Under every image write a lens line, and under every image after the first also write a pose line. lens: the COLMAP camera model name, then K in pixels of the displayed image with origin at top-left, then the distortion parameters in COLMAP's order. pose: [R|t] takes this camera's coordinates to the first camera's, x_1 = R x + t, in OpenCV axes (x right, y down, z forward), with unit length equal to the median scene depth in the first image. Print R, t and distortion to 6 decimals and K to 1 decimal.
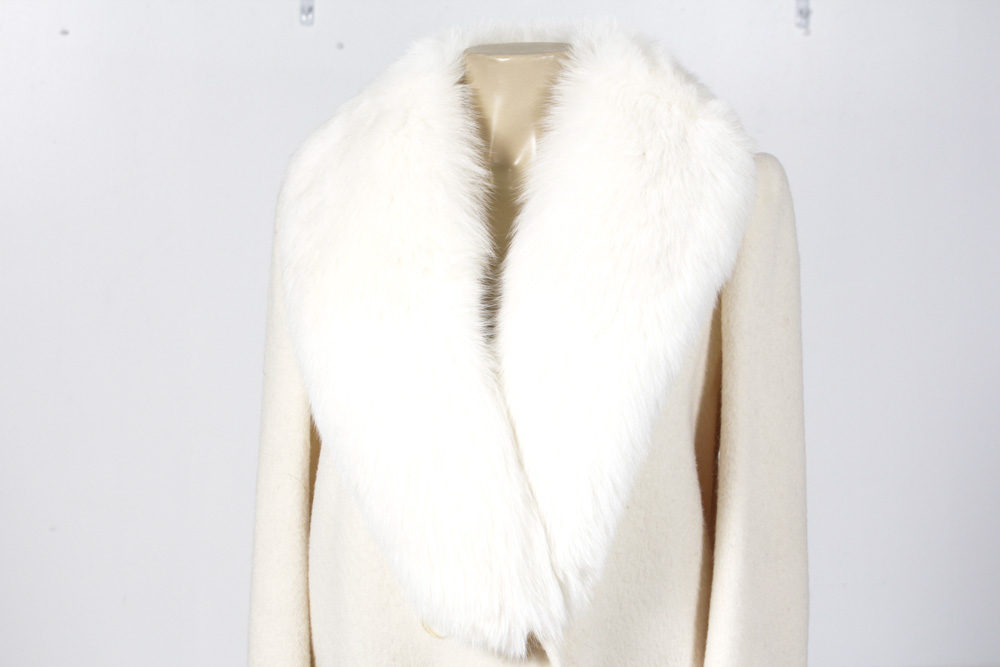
lens RADIAL K [[1796.6, 0, 494.7], [0, 1796.6, 333.0], [0, 0, 1]] dist [-0.018789, 0.000000]
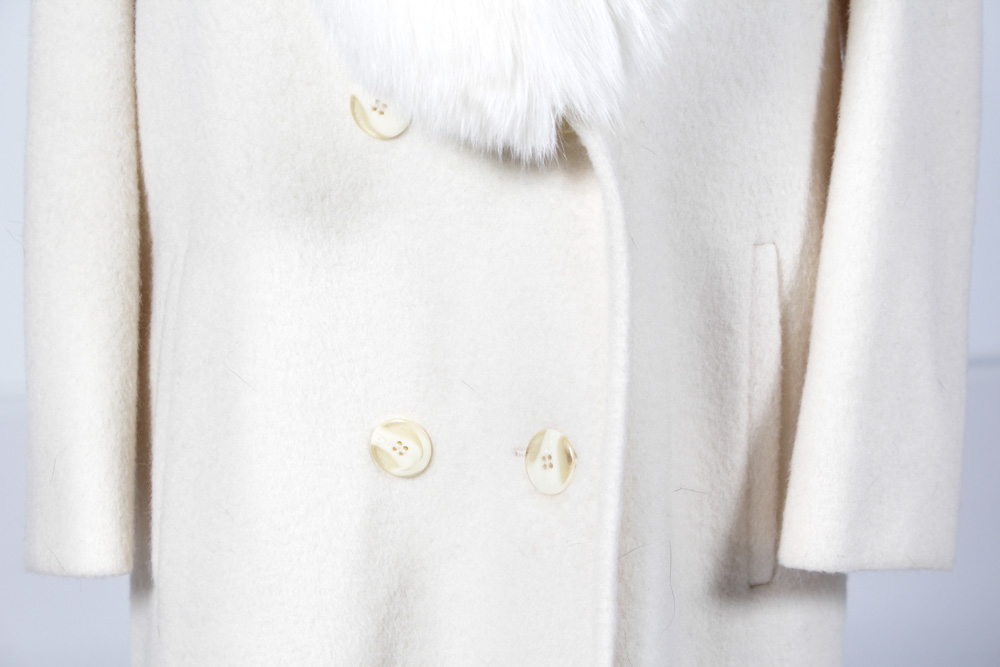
lens RADIAL K [[2389.9, 0, 498.9], [0, 2389.9, 331.4], [0, 0, 1]] dist [0.018980, 0.000000]
pose [[0.993820, -0.002758, 0.110971, -0.076733], [-0.012734, 0.990259, 0.138654, 0.121739], [-0.110272, -0.139210, 0.984104, 0.238756]]
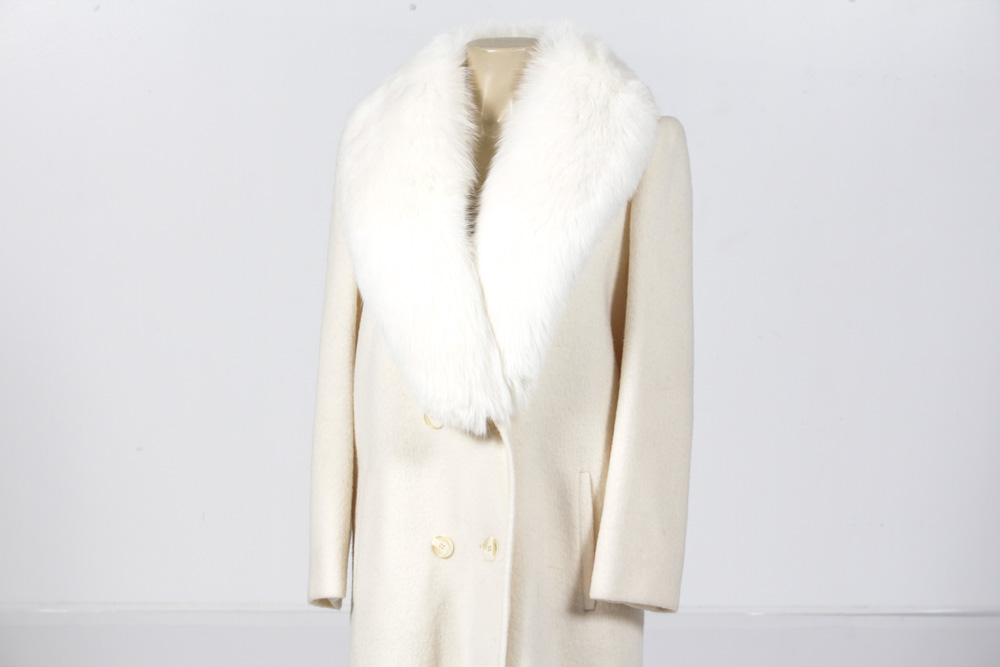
lens RADIAL K [[2389.9, 0, 498.8], [0, 2389.9, 330.8], [0, 0, 1]] dist [0.018980, 0.000000]
pose [[0.997525, 0.021680, -0.066886, 0.154424], [-0.021901, 0.999757, -0.002577, 0.087882], [0.066814, 0.004035, 0.997757, -1.013455]]
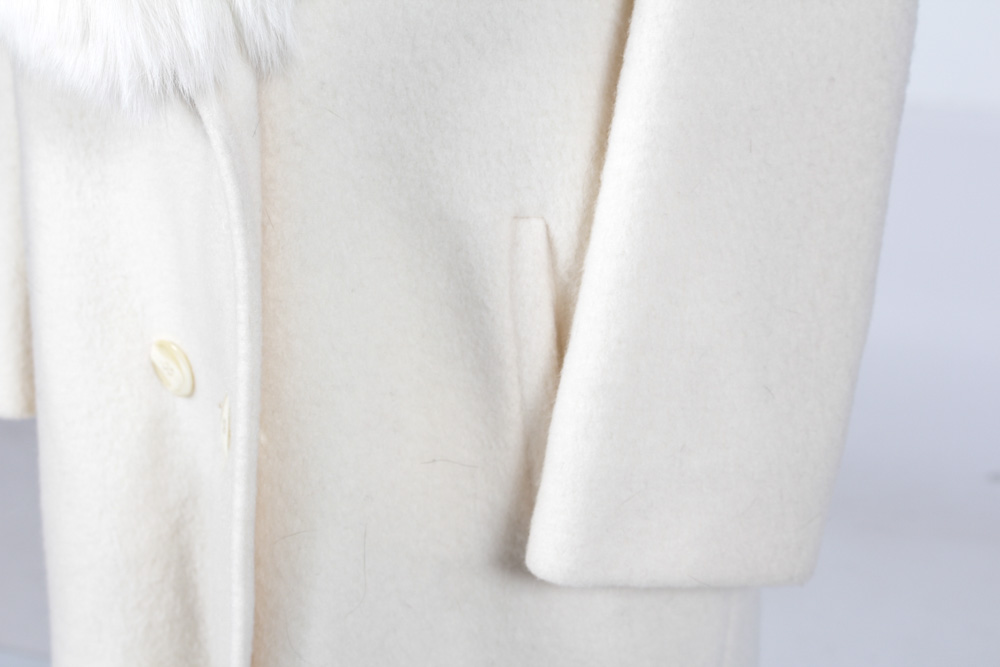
lens RADIAL K [[1913.3, 0, 488.4], [0, 1913.3, 373.1], [0, 0, 1]] dist [-0.053713, 0.000000]
pose [[0.918020, 0.166388, -0.359938, 0.288162], [-0.025460, 0.930567, 0.365236, 0.041829], [0.395717, -0.326130, 0.858515, 0.506256]]
